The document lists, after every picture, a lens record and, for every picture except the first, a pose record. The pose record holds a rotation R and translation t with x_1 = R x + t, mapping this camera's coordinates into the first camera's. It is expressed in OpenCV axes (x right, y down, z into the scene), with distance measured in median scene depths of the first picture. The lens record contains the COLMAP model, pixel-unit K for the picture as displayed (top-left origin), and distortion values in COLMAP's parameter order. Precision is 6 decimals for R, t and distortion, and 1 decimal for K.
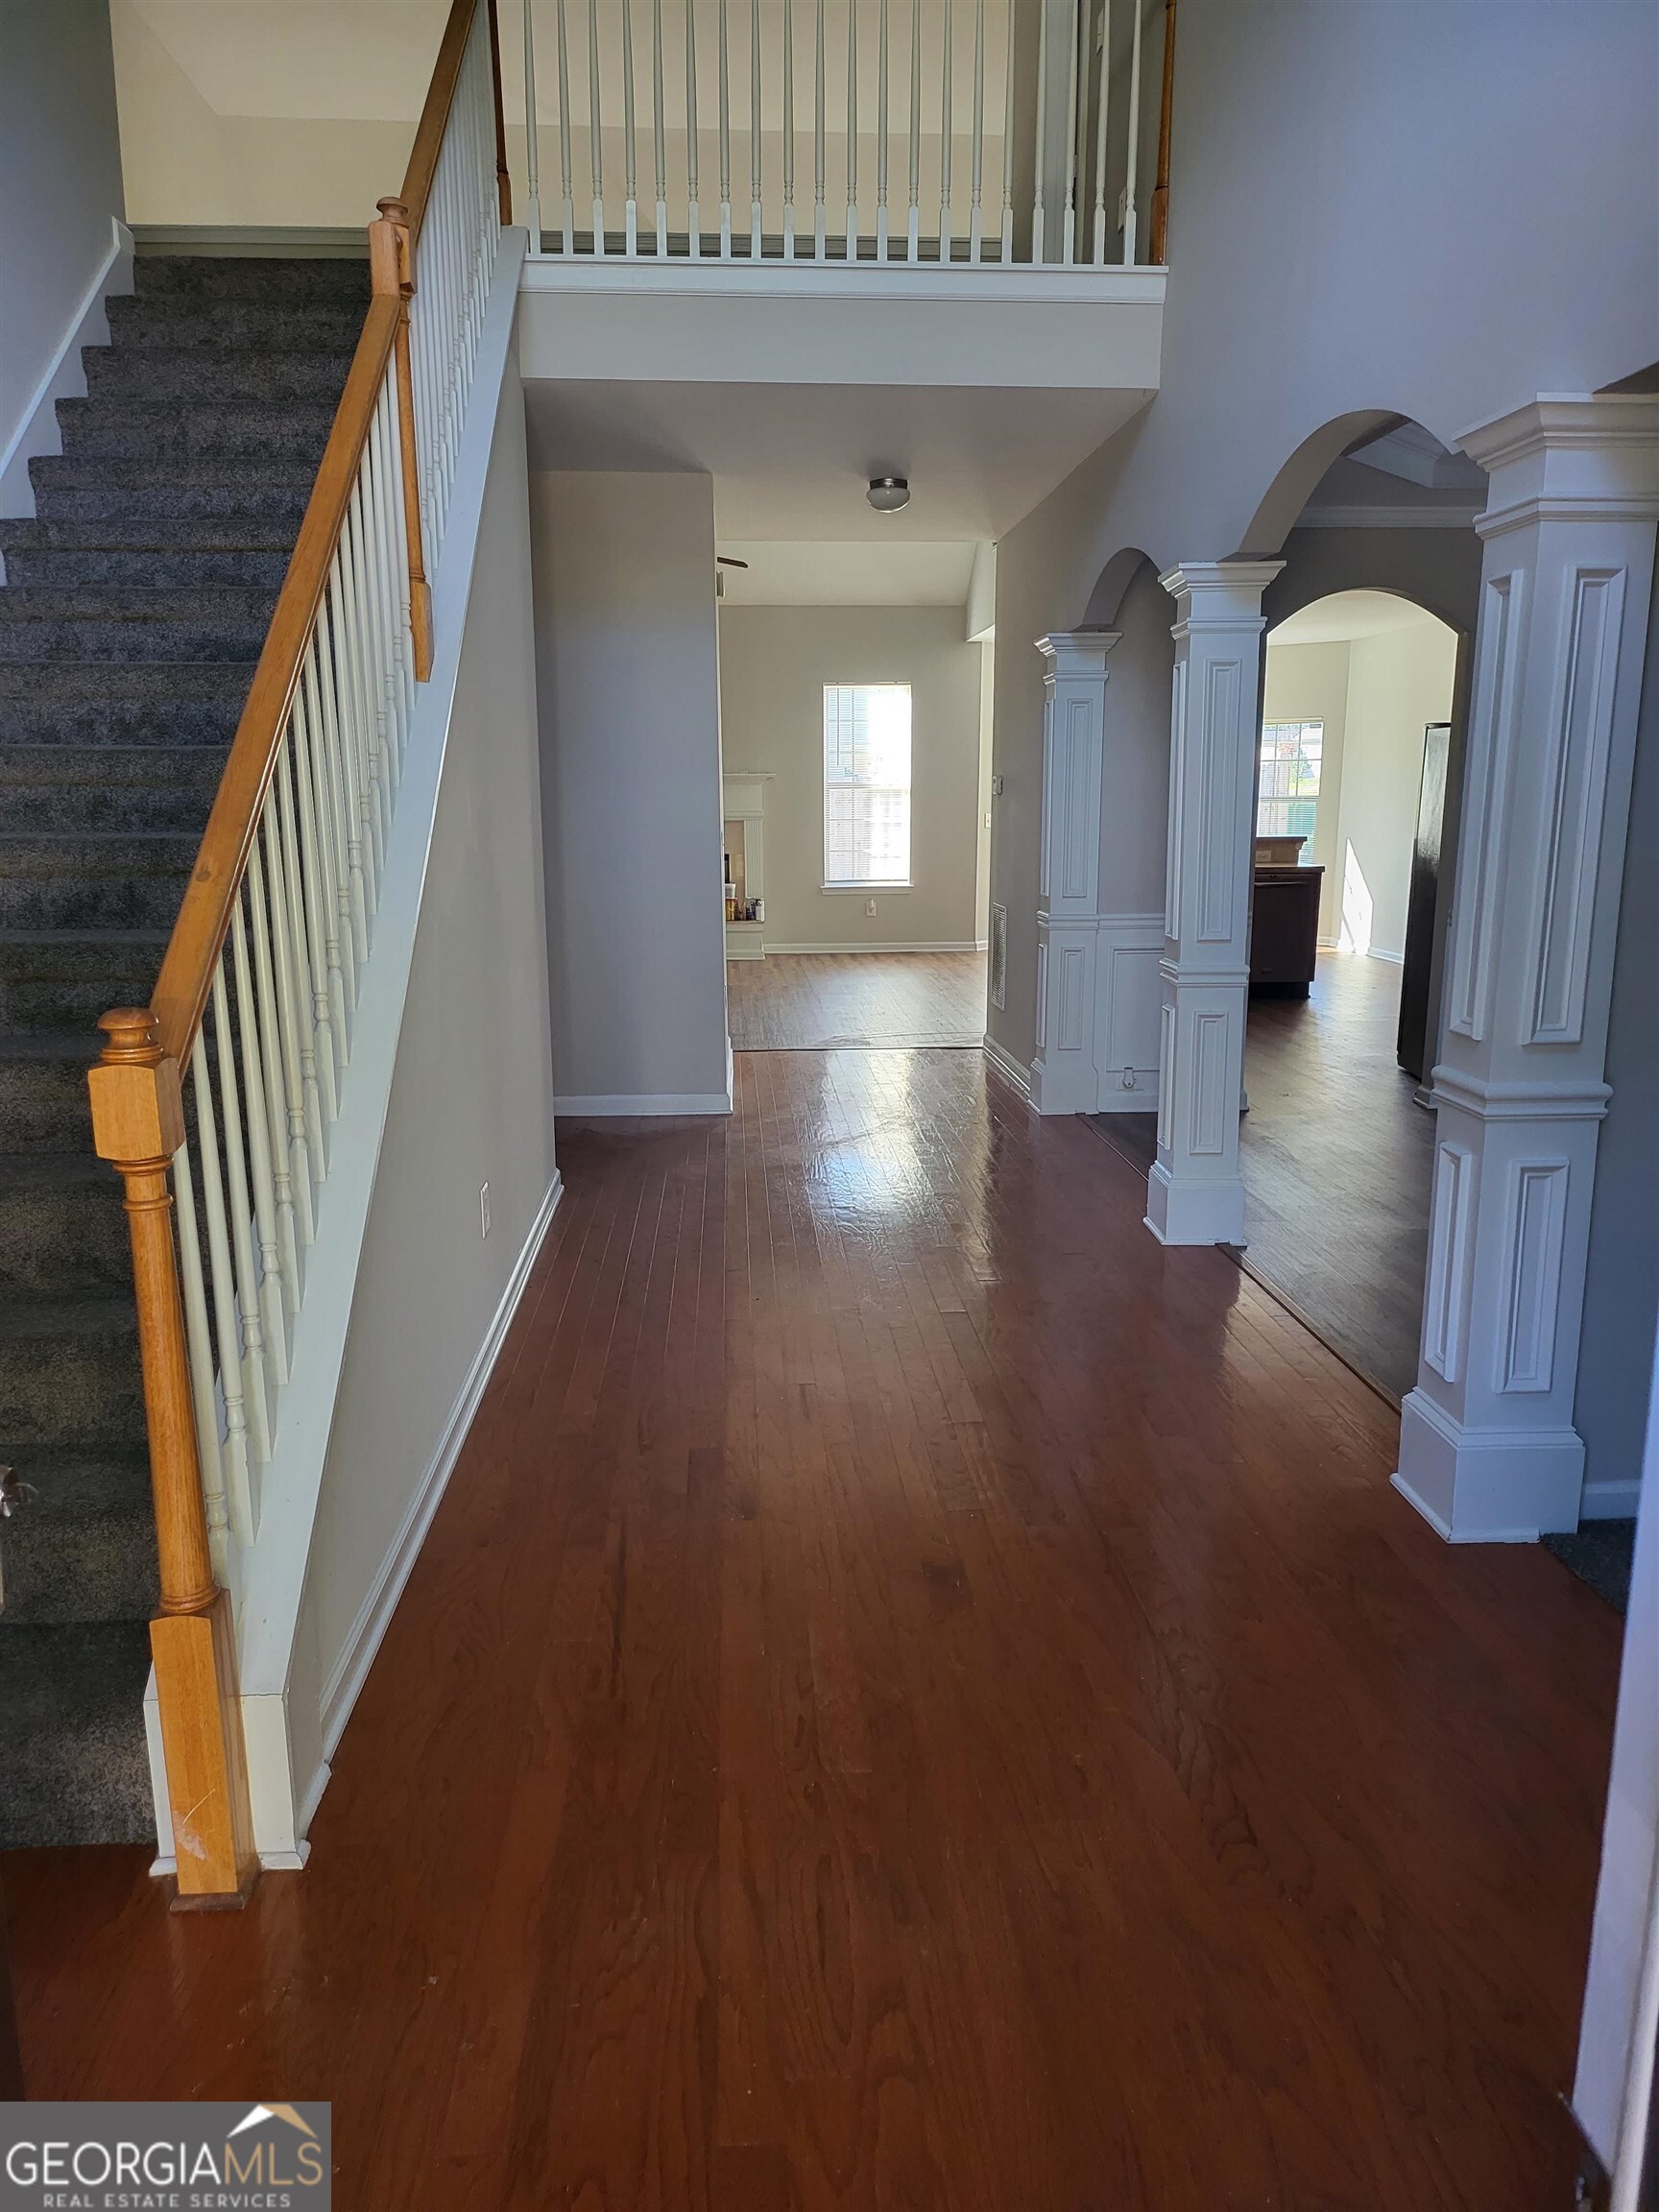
lens RADIAL K [[1524.5, 0, 829.5], [0, 1524.5, 1106.0], [0, 0, 1]] dist [-0.029177, 0.035965]
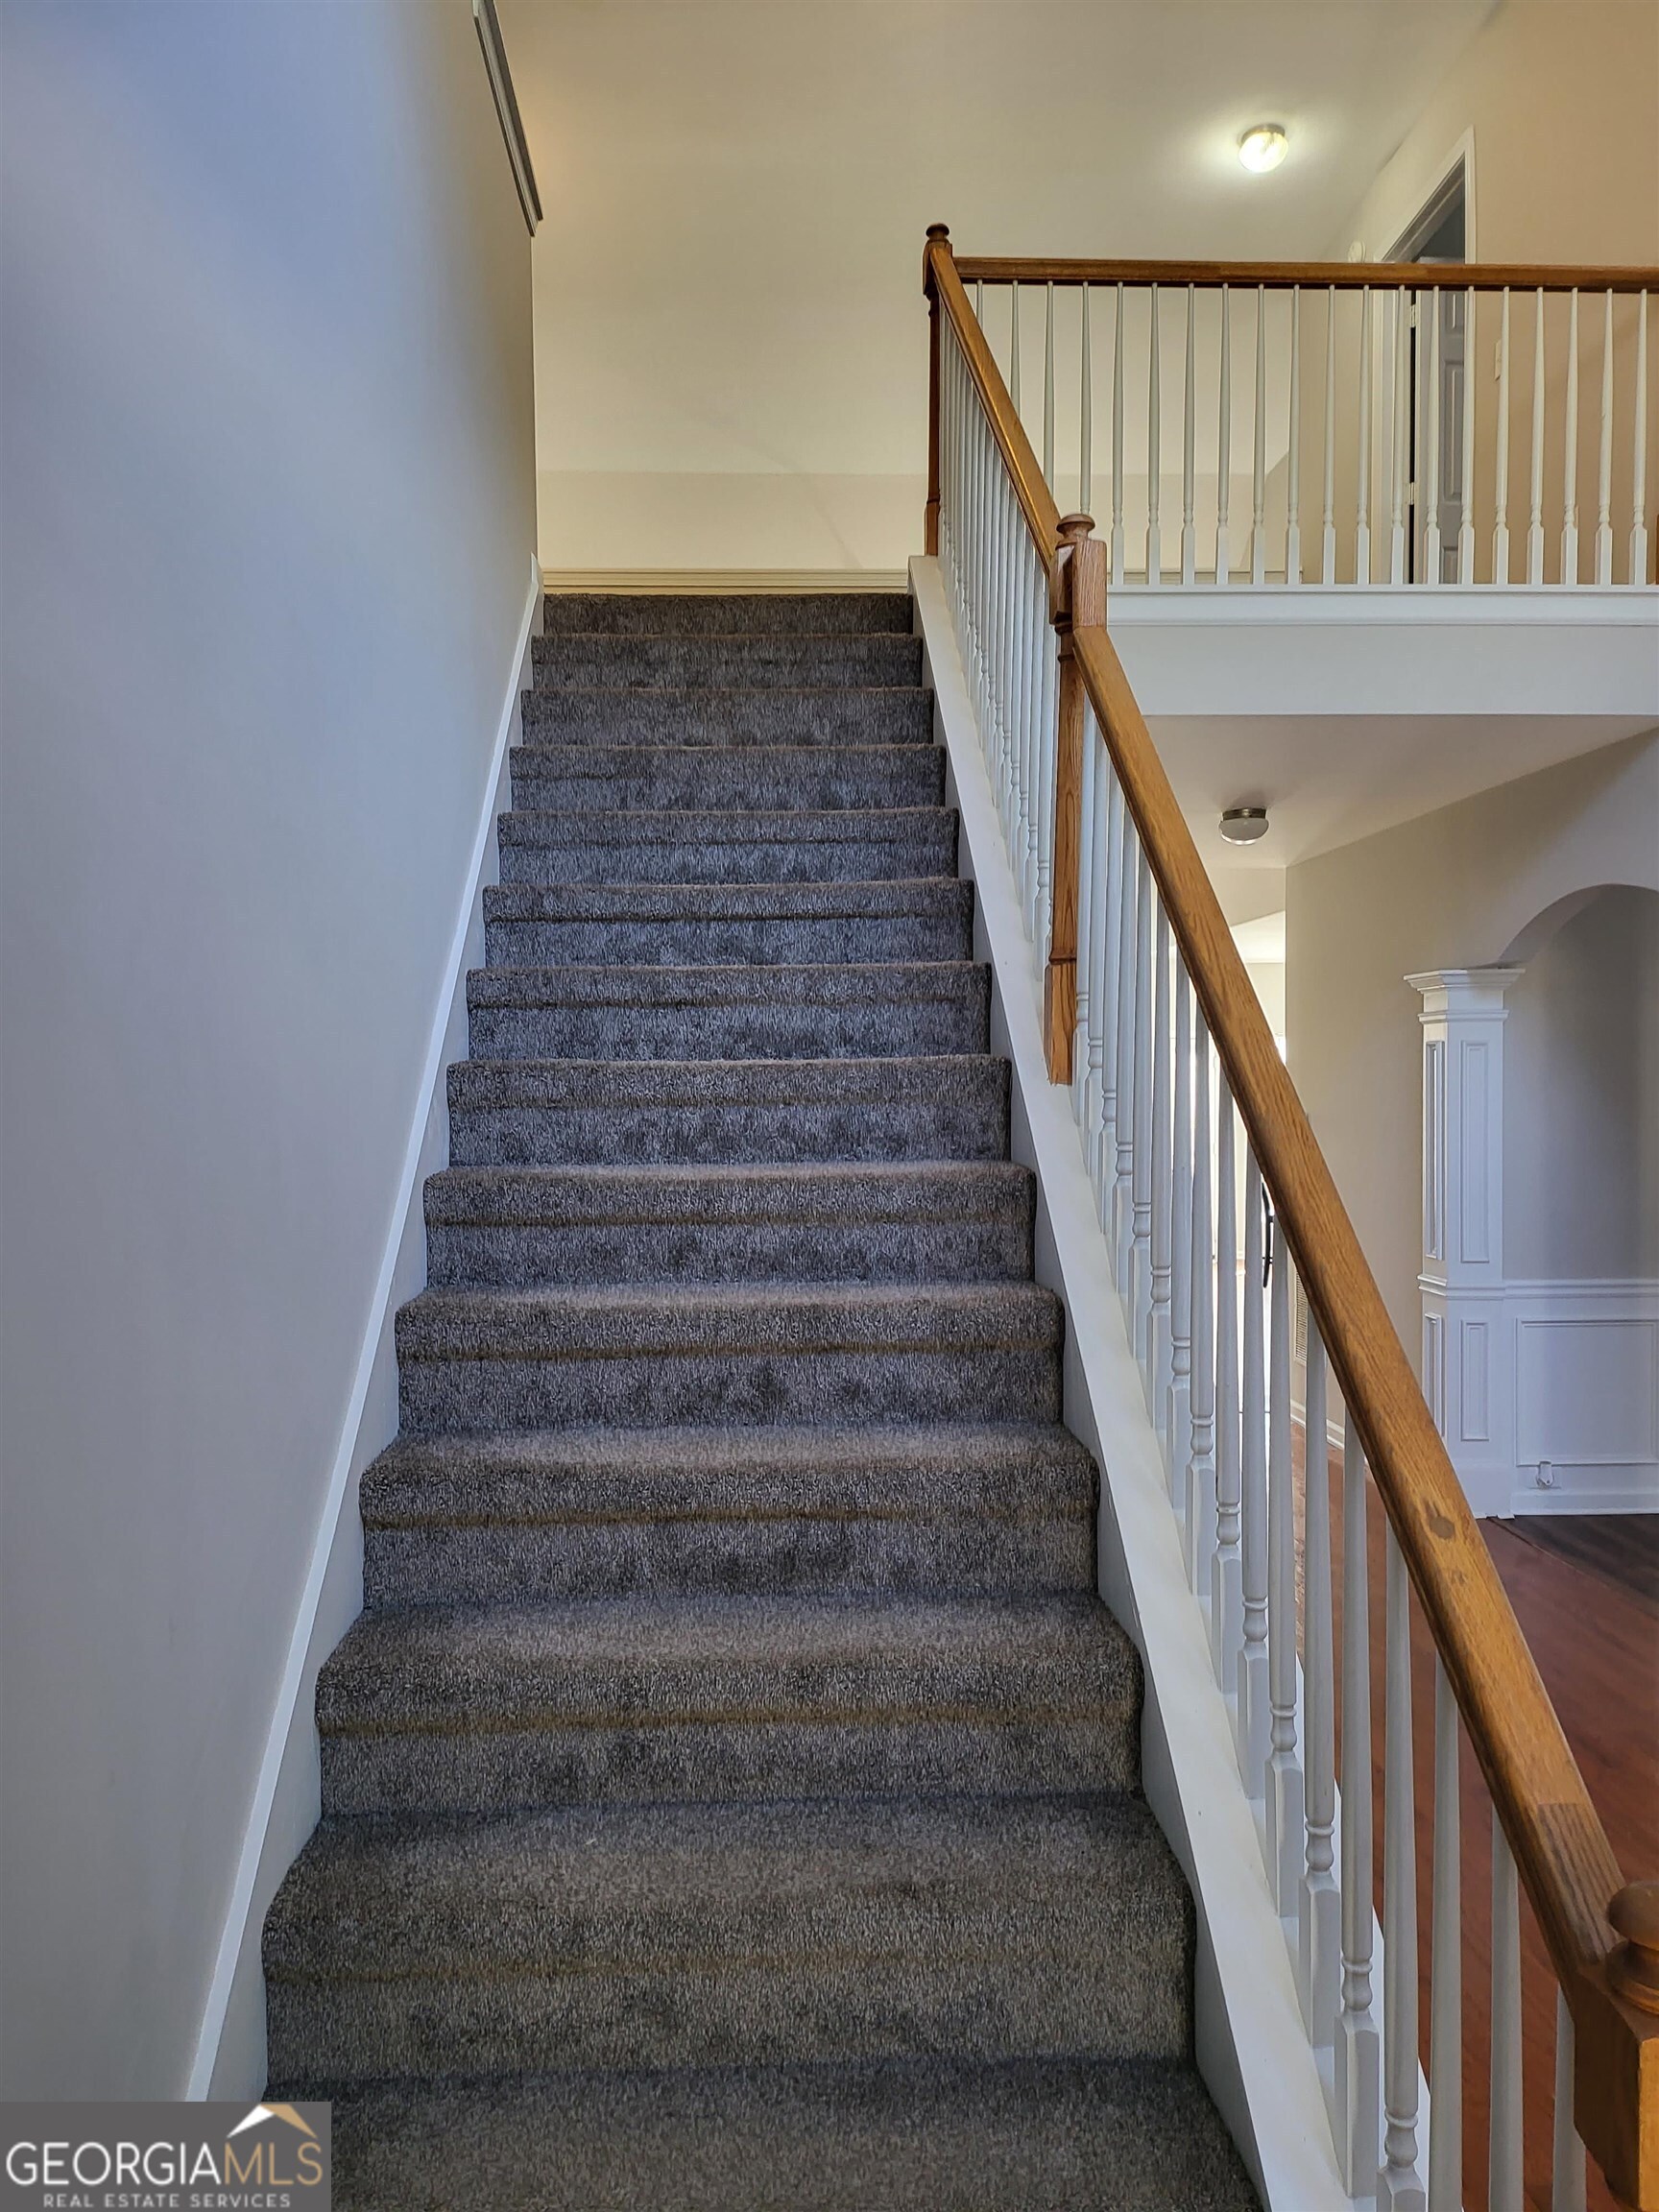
lens RADIAL K [[1547.8, 0, 828.3], [0, 1547.8, 1121.0], [0, 0, 1]] dist [0.064370, -0.068821]
pose [[0.999399, -0.003812, -0.034443, -0.257262], [-0.002433, 0.983762, -0.179459, -0.081269], [0.034567, 0.179435, 0.983162, 0.139878]]
